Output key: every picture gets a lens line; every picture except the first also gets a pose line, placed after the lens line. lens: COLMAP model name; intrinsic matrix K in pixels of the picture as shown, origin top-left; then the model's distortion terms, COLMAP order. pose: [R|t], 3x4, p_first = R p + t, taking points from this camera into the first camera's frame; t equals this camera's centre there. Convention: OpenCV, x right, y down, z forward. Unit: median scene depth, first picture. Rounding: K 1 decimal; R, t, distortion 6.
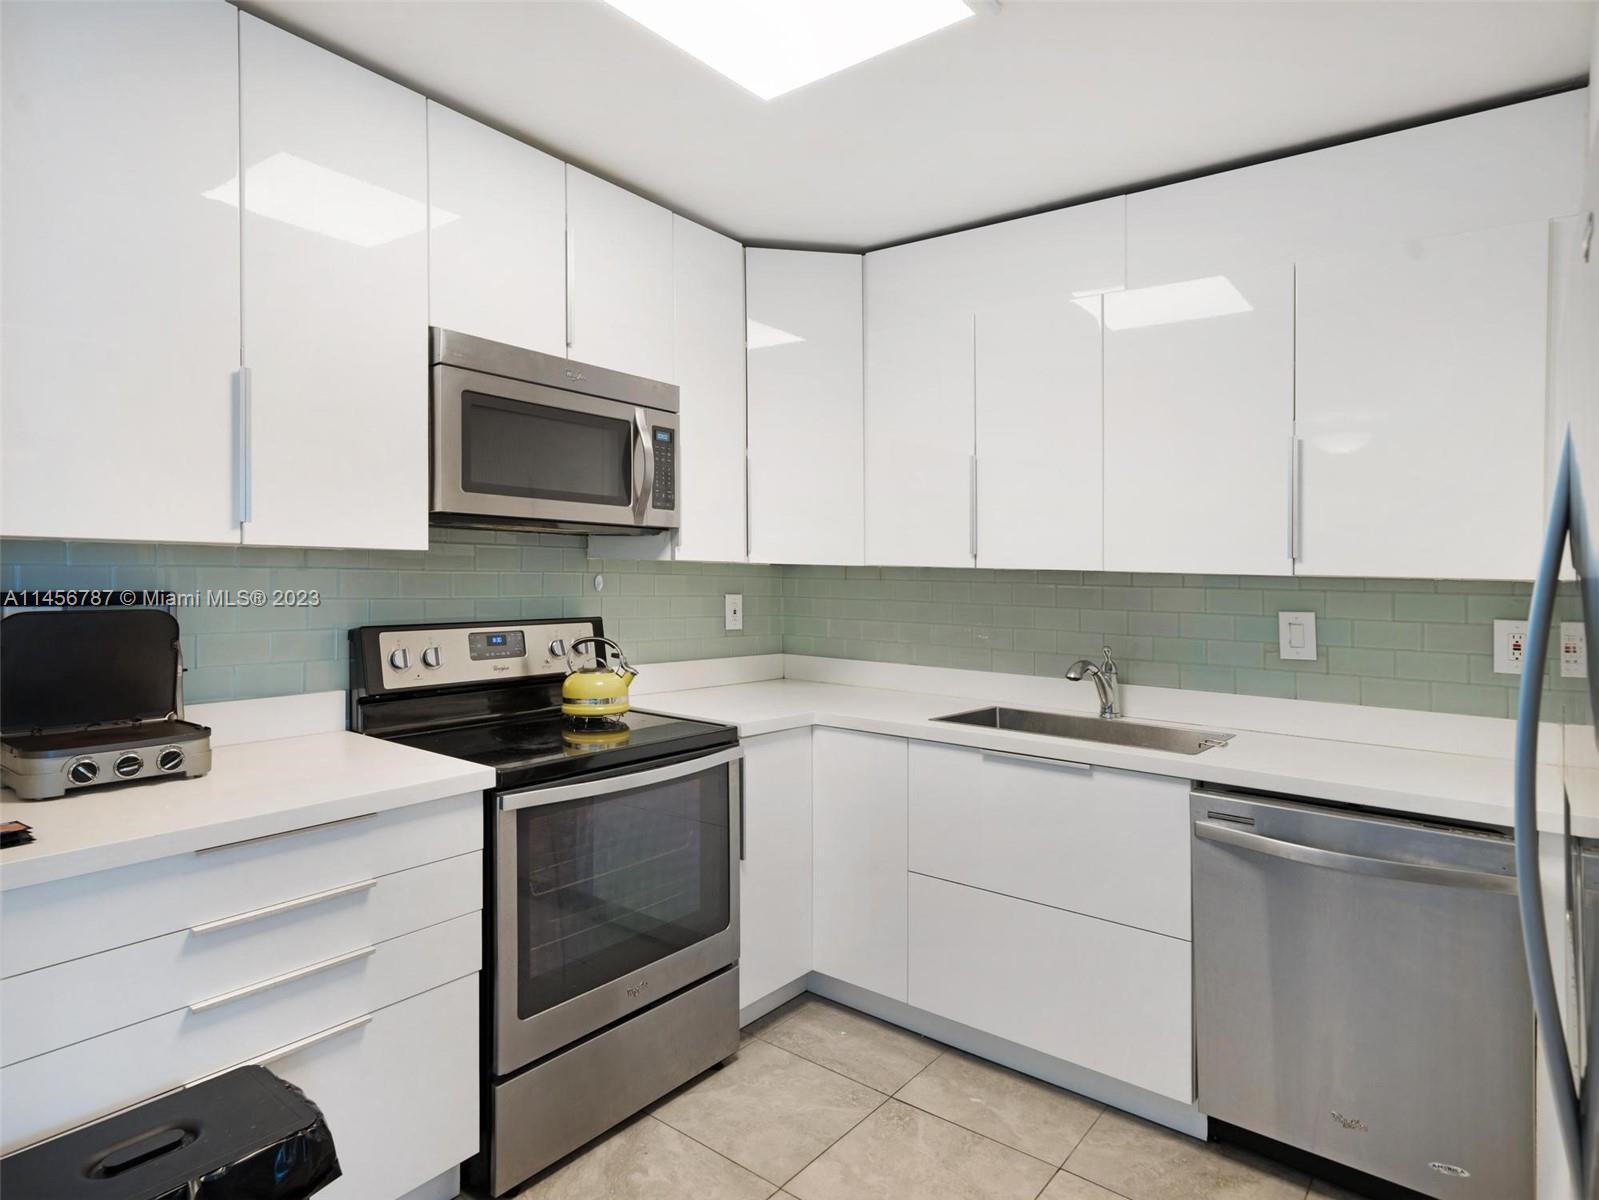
lens RADIAL K [[905.7, 0, 800.9], [0, 905.7, 579.1], [0, 0, 1]] dist [0.000771, -0.013973]
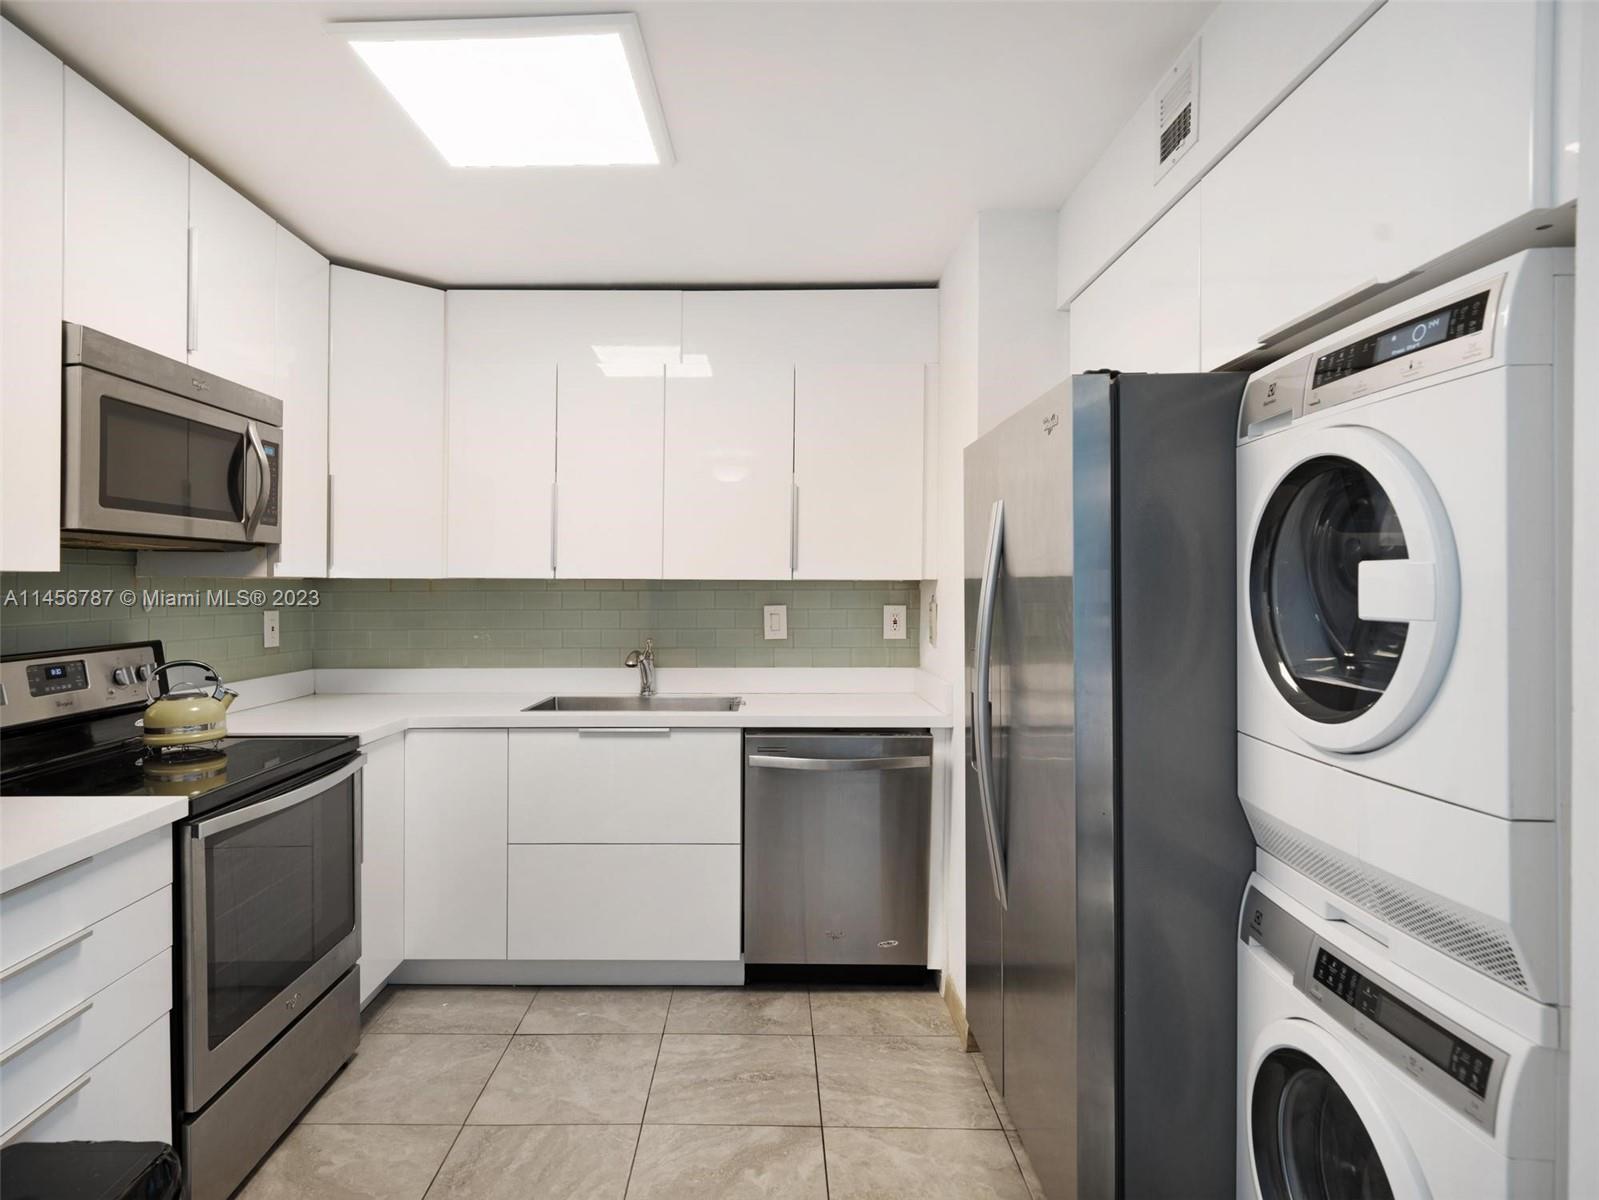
lens RADIAL K [[880.9, 0, 799.5], [0, 880.9, 600.0], [0, 0, 1]] dist [-0.054847, 0.016799]
pose [[0.770092, -0.034063, 0.637023, -0.307857], [0.022864, 0.999406, 0.025801, -0.007020], [-0.637524, -0.005304, 0.770413, -0.089252]]
